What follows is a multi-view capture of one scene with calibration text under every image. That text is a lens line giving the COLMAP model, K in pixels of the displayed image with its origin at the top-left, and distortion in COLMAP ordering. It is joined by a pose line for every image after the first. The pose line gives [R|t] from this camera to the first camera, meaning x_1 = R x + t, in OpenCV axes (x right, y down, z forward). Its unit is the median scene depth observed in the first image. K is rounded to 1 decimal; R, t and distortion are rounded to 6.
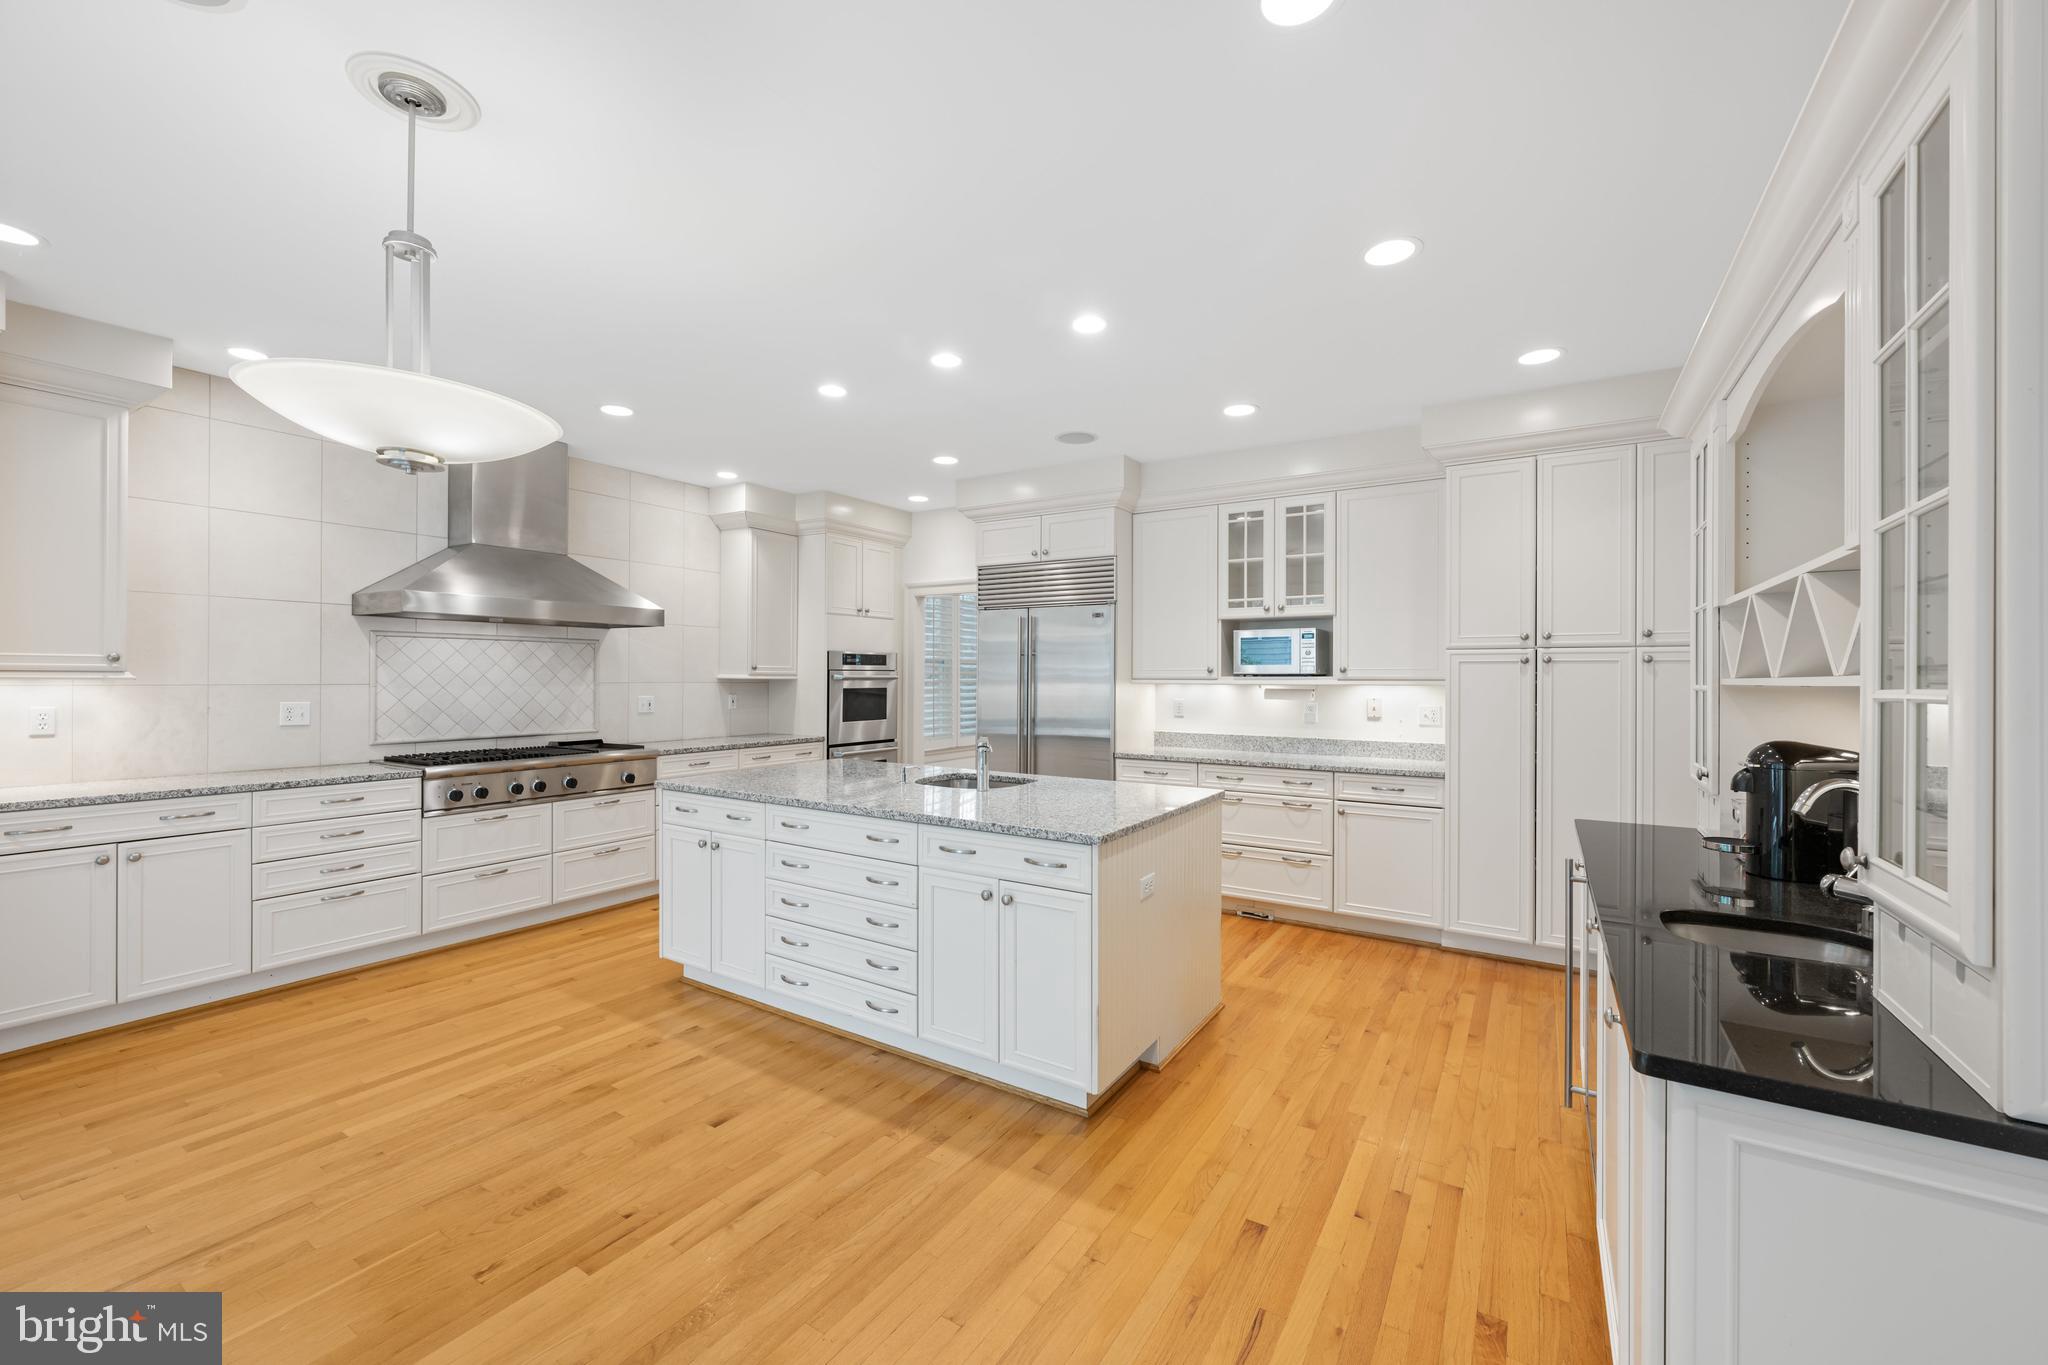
lens RADIAL K [[813.9, 0, 1021.0], [0, 813.9, 681.2], [0, 0, 1]] dist [-0.001812, 0.000115]
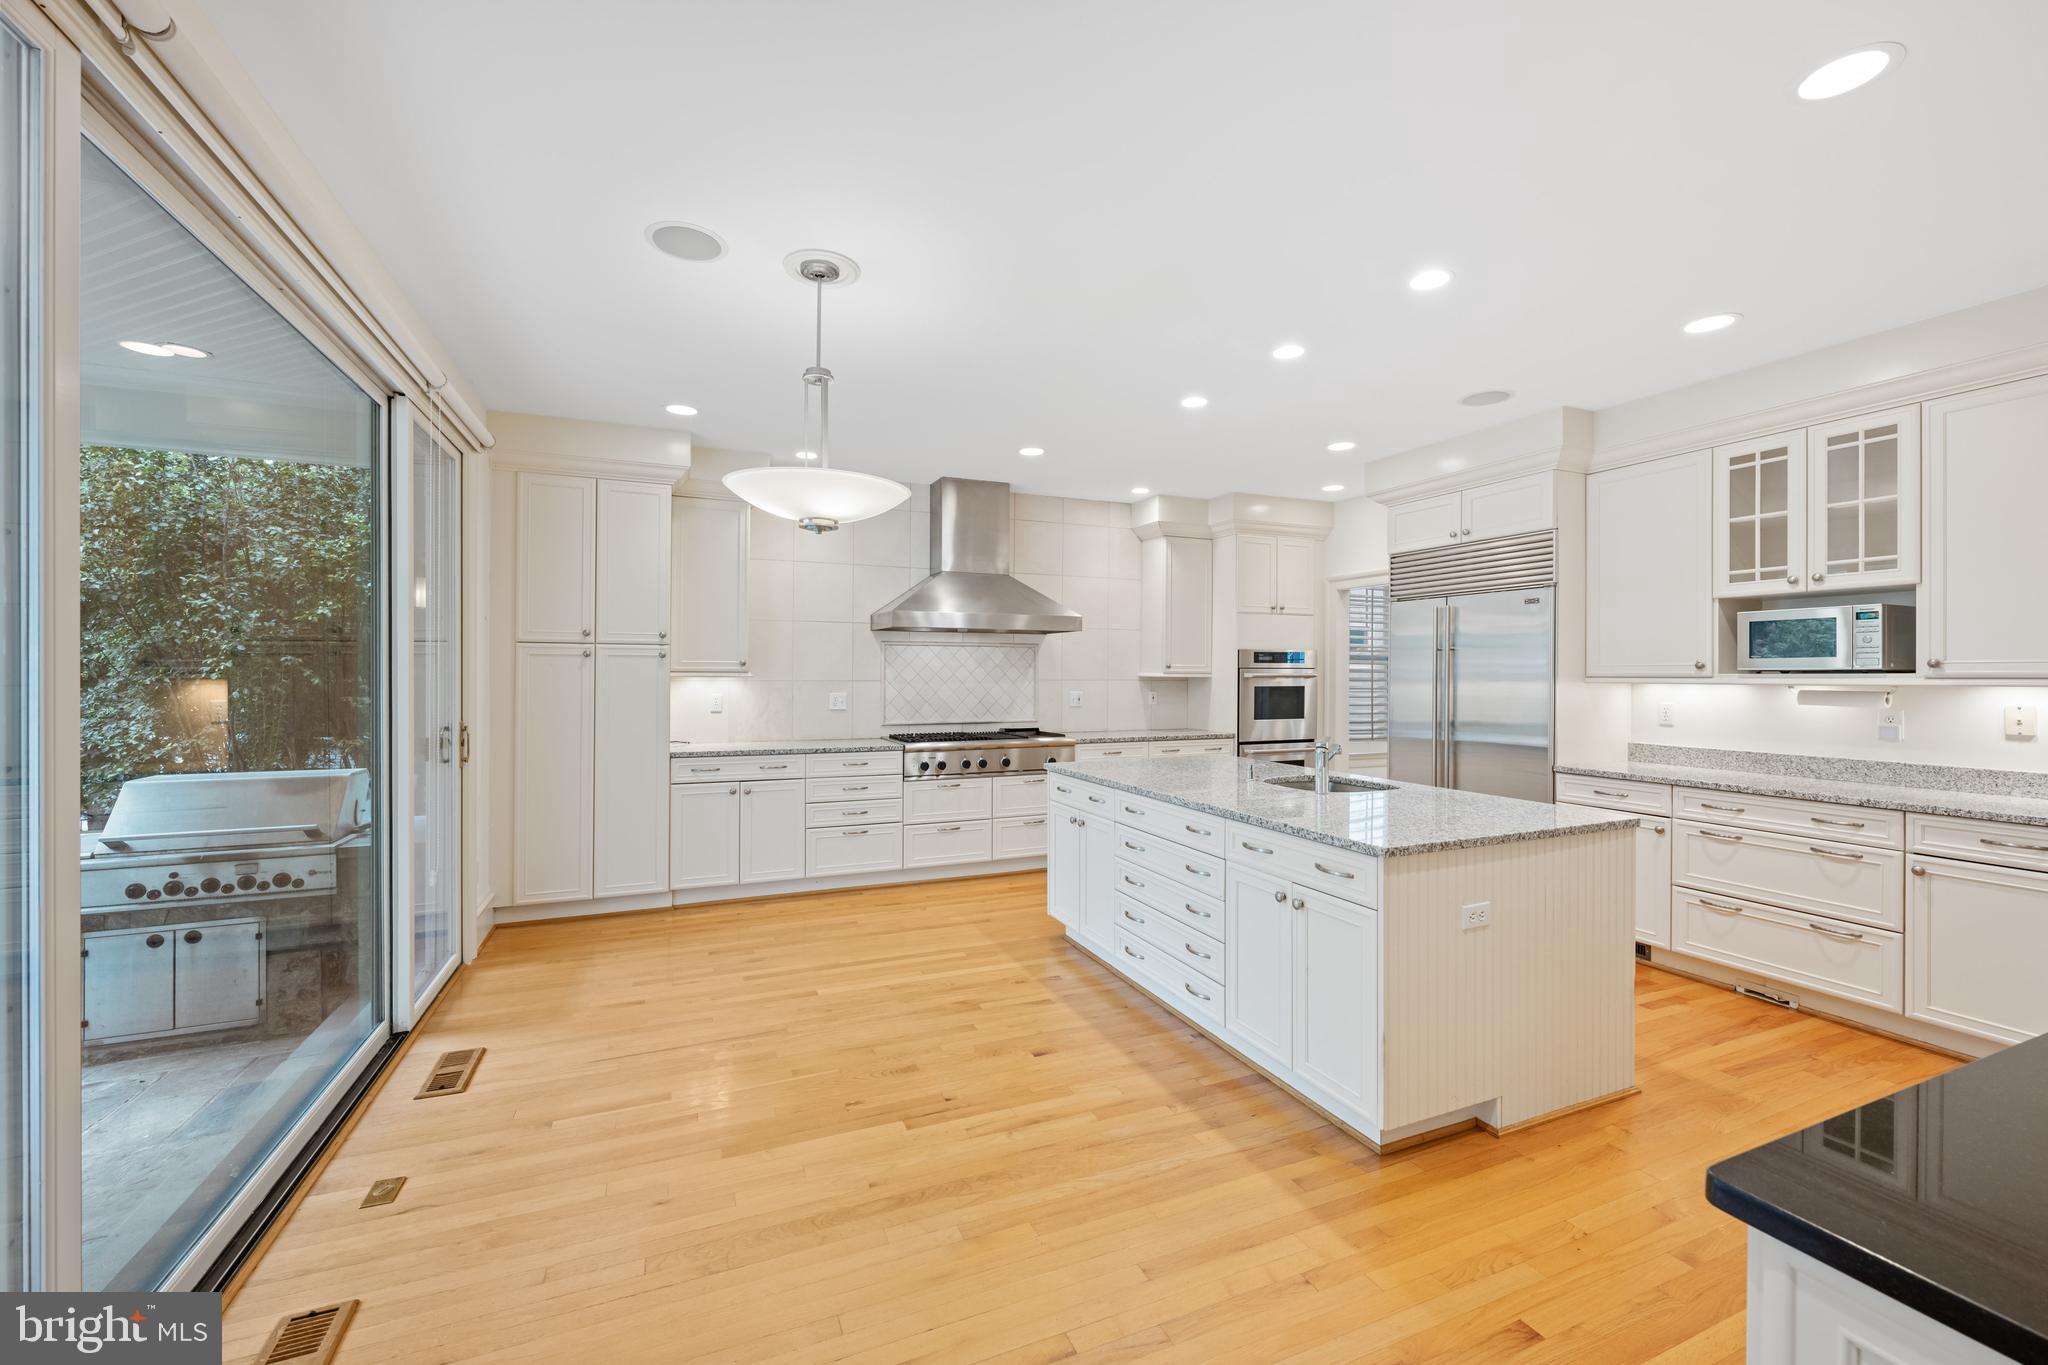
lens RADIAL K [[813.9, 0, 1015.2], [0, 813.9, 676.4], [0, 0, 1]] dist [-0.001812, 0.000115]
pose [[0.823316, -0.000527, -0.567583, 0.179230], [-0.001847, 0.999992, -0.003608, 0.001092], [0.567580, 0.004019, 0.823308, 0.006431]]
